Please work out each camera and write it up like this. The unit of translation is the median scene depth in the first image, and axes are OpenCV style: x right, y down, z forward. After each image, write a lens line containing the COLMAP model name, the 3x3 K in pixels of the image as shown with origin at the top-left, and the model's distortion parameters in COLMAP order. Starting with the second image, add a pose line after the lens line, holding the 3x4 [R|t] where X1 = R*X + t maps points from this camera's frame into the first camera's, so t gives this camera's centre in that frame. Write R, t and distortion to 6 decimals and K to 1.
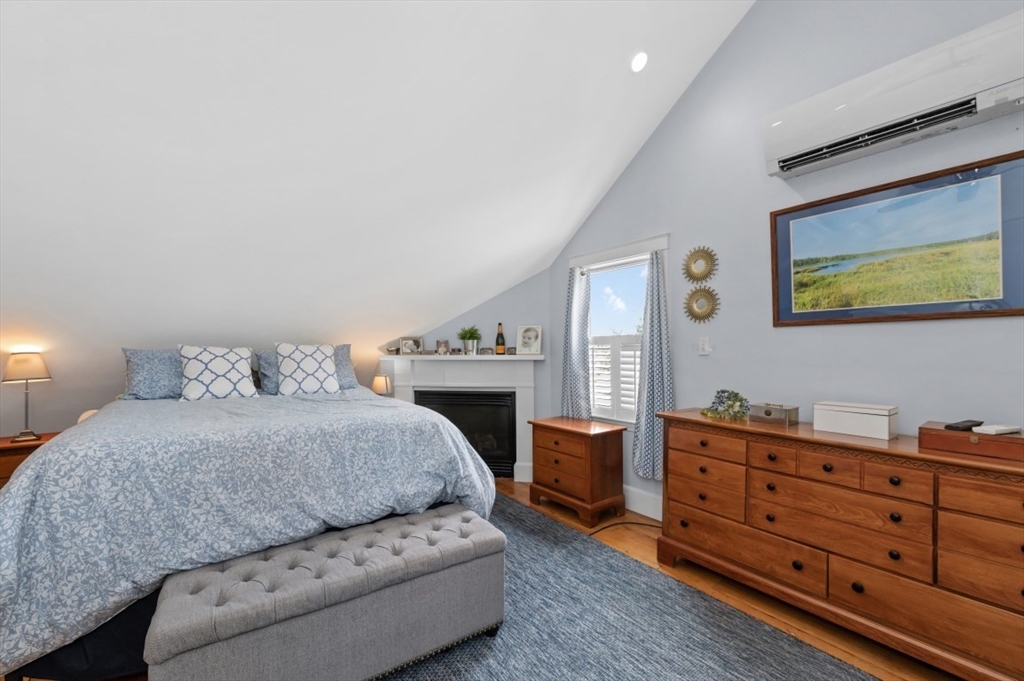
lens RADIAL K [[405.1, 0, 512.1], [0, 405.1, 350.5], [0, 0, 1]] dist [0.002265, 0.000307]
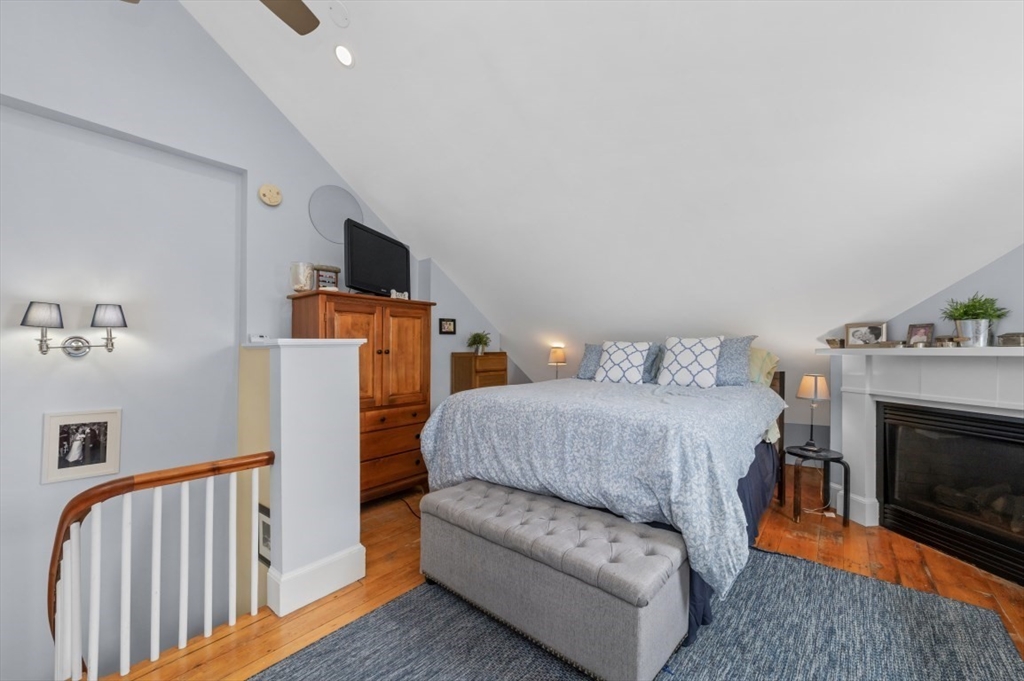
lens RADIAL K [[405.1, 0, 513.3], [0, 405.1, 341.0], [0, 0, 1]] dist [0.002265, 0.000307]
pose [[0.246780, -0.025353, -0.968740, 0.414555], [0.006778, 0.999678, -0.024436, 0.018247], [0.969048, -0.000535, 0.246873, 0.382820]]
